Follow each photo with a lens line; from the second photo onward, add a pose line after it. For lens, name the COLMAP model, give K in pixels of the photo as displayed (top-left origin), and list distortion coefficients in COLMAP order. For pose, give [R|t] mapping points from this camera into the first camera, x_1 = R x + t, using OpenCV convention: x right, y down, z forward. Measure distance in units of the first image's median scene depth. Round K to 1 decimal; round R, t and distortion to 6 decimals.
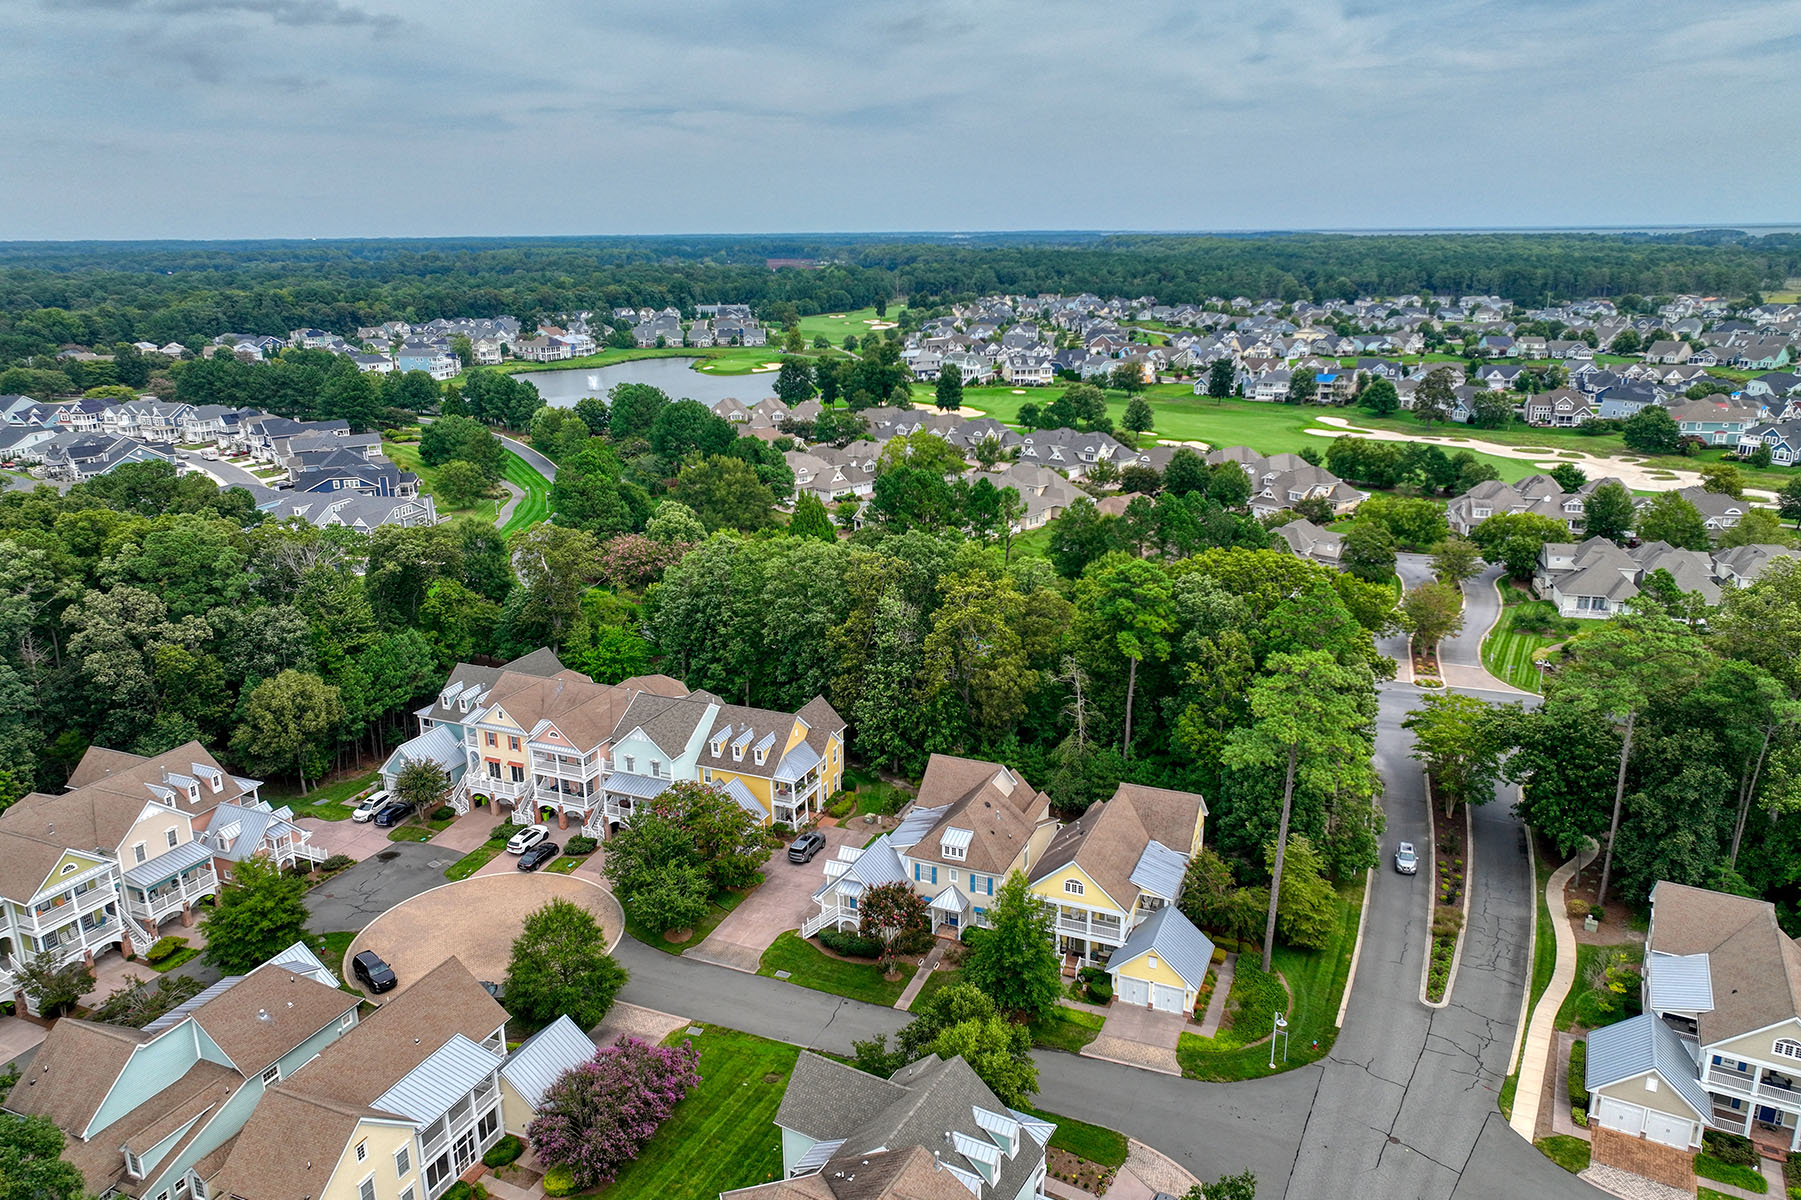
lens RADIAL K [[1262.7, 0, 903.7], [0, 1262.7, 598.1], [0, 0, 1]] dist [0.000817, 0.008645]
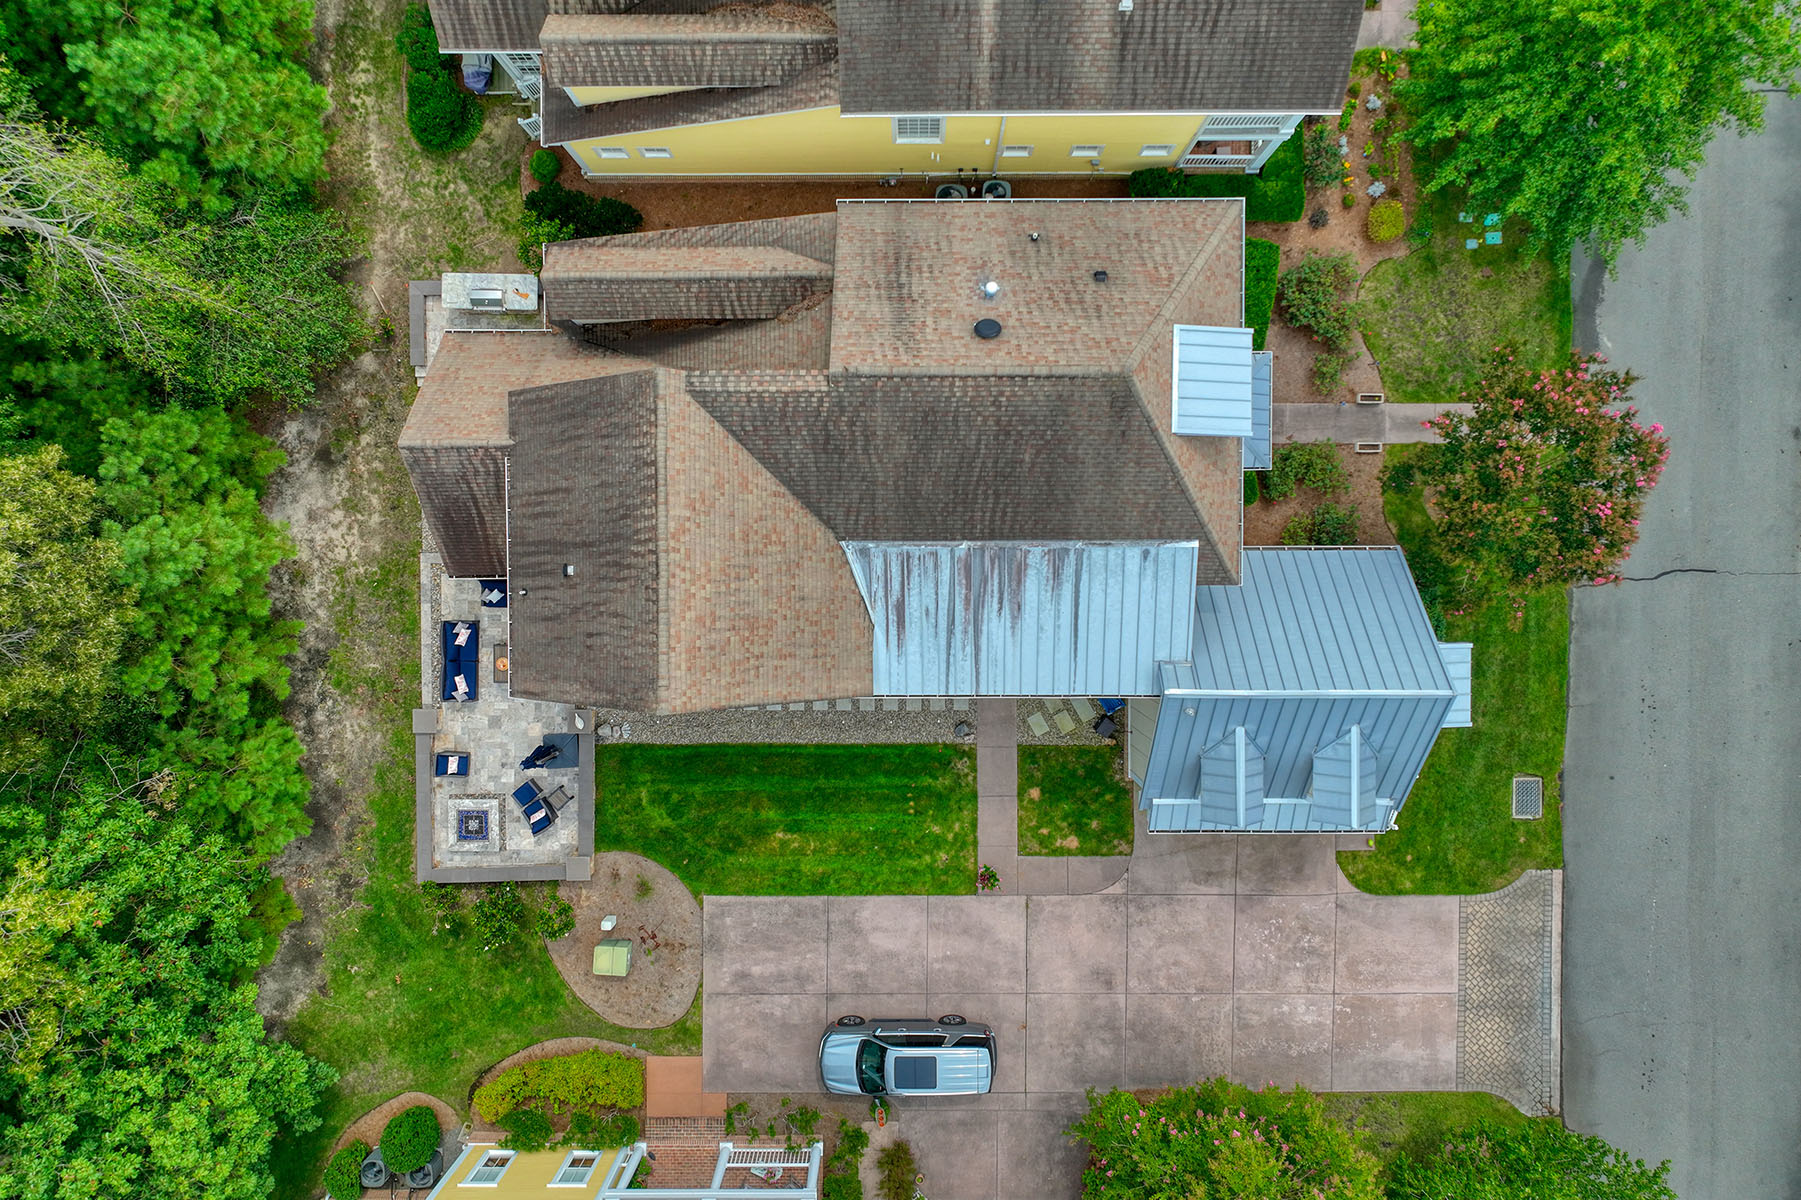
lens RADIAL K [[1262.7, 0, 903.7], [0, 1262.7, 598.1], [0, 0, 1]] dist [0.000817, 0.008645]
pose [[-0.399089, -0.916871, -0.008732, 0.022985], [0.271659, -0.127330, 0.953933, -0.065436], [-0.875745, 0.378332, 0.299892, 0.792444]]
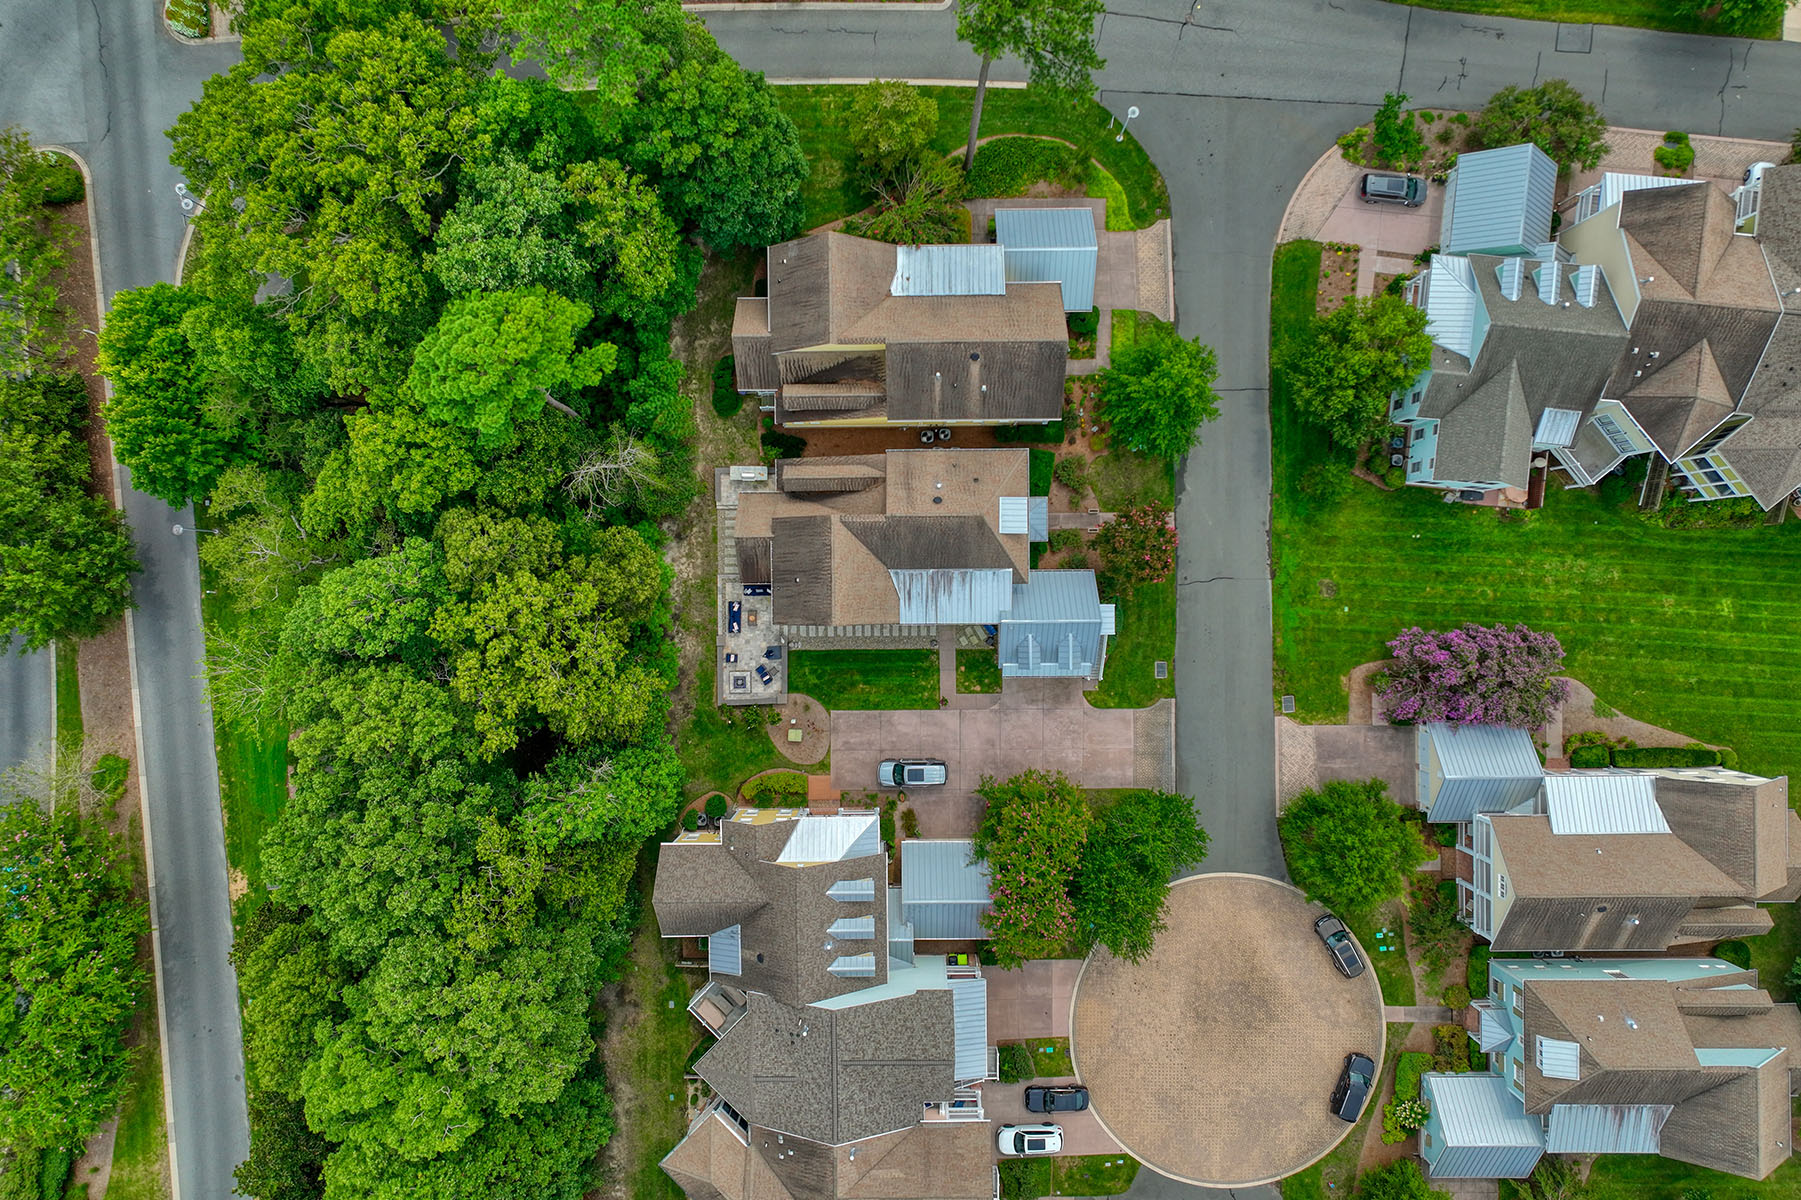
lens RADIAL K [[1262.7, 0, 903.7], [0, 1262.7, 598.1], [0, 0, 1]] dist [0.000817, 0.008645]
pose [[-0.405301, -0.914175, 0.003858, 0.015919], [0.269593, -0.115490, 0.956024, -0.461009], [-0.873528, 0.388517, 0.293263, 0.677855]]
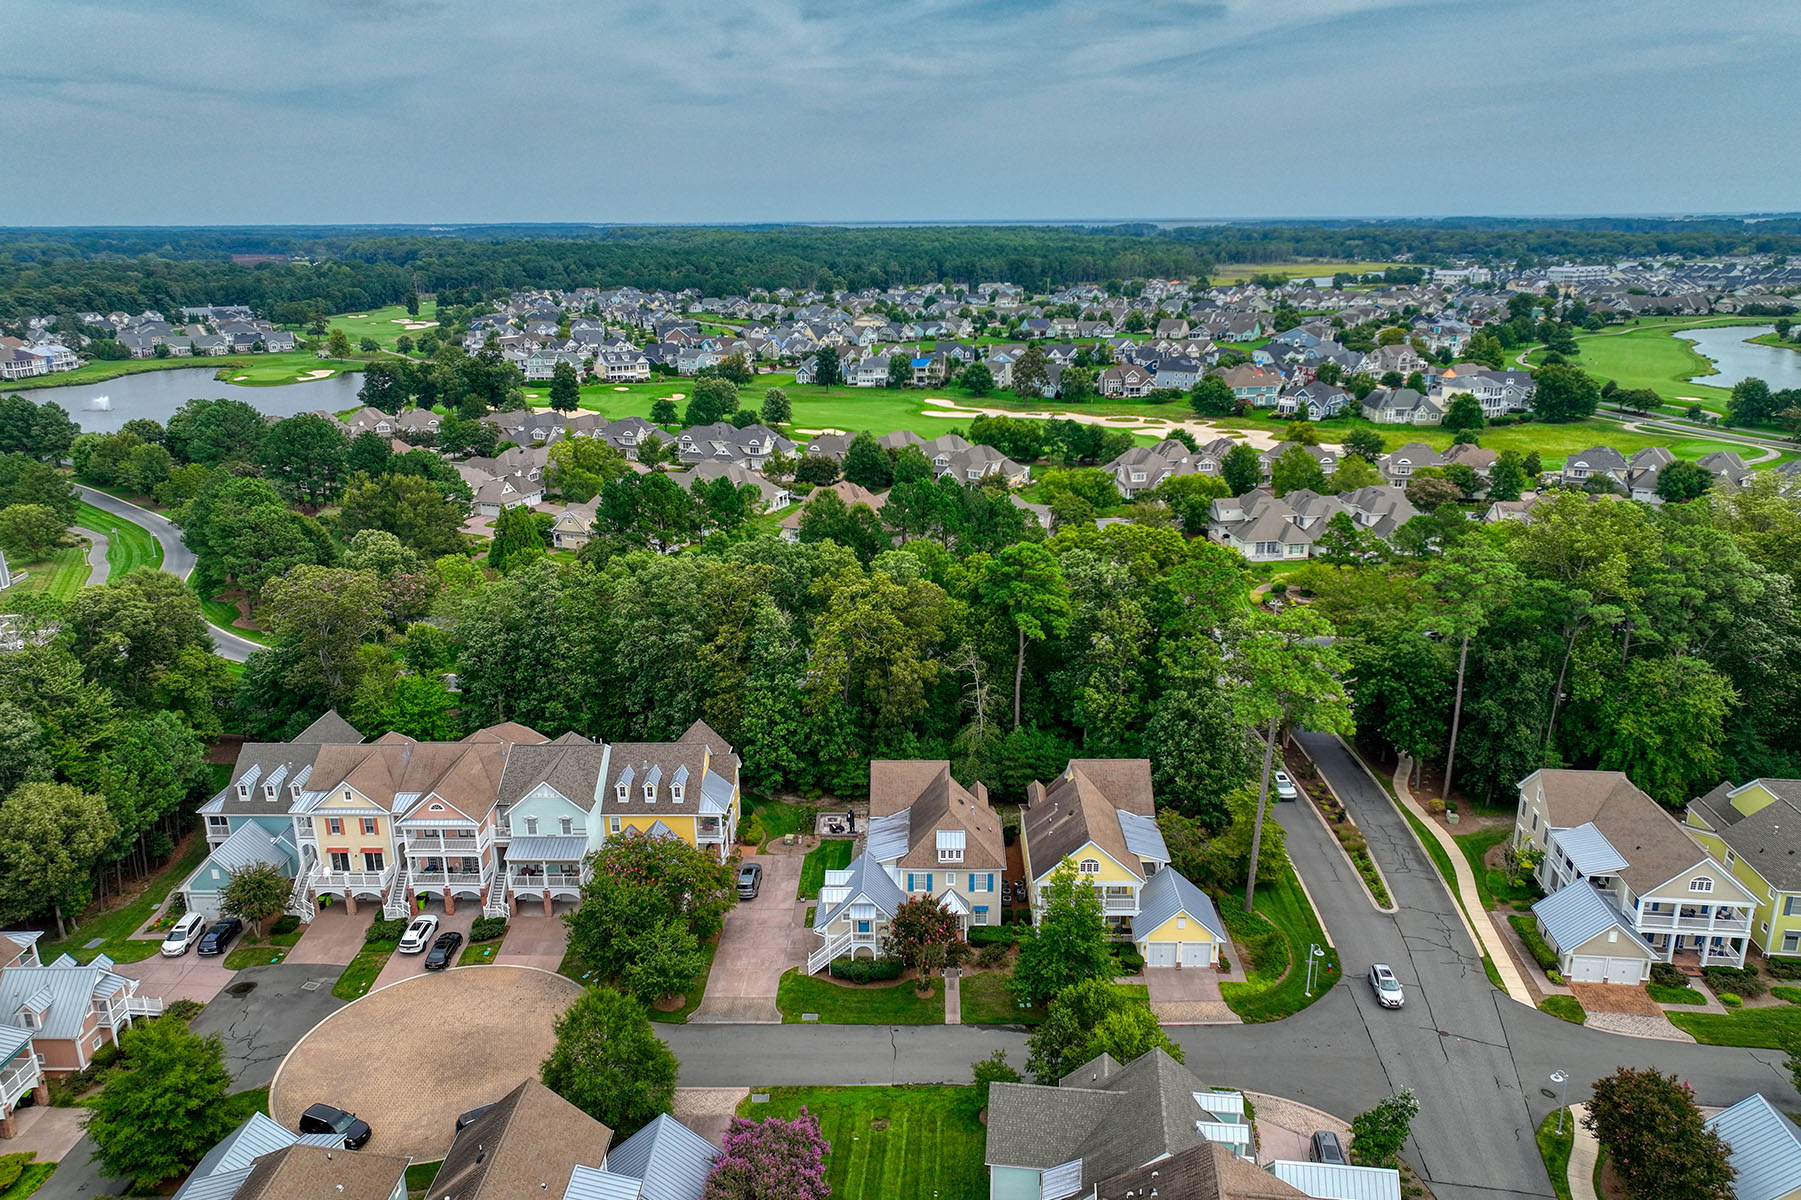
lens RADIAL K [[1262.7, 0, 903.7], [0, 1262.7, 598.1], [0, 0, 1]] dist [0.000817, 0.008645]
pose [[0.926049, -0.106575, 0.362044, -0.259925], [0.104605, 0.994197, 0.025100, -0.020025], [-0.362618, 0.014628, 0.931823, 0.077993]]
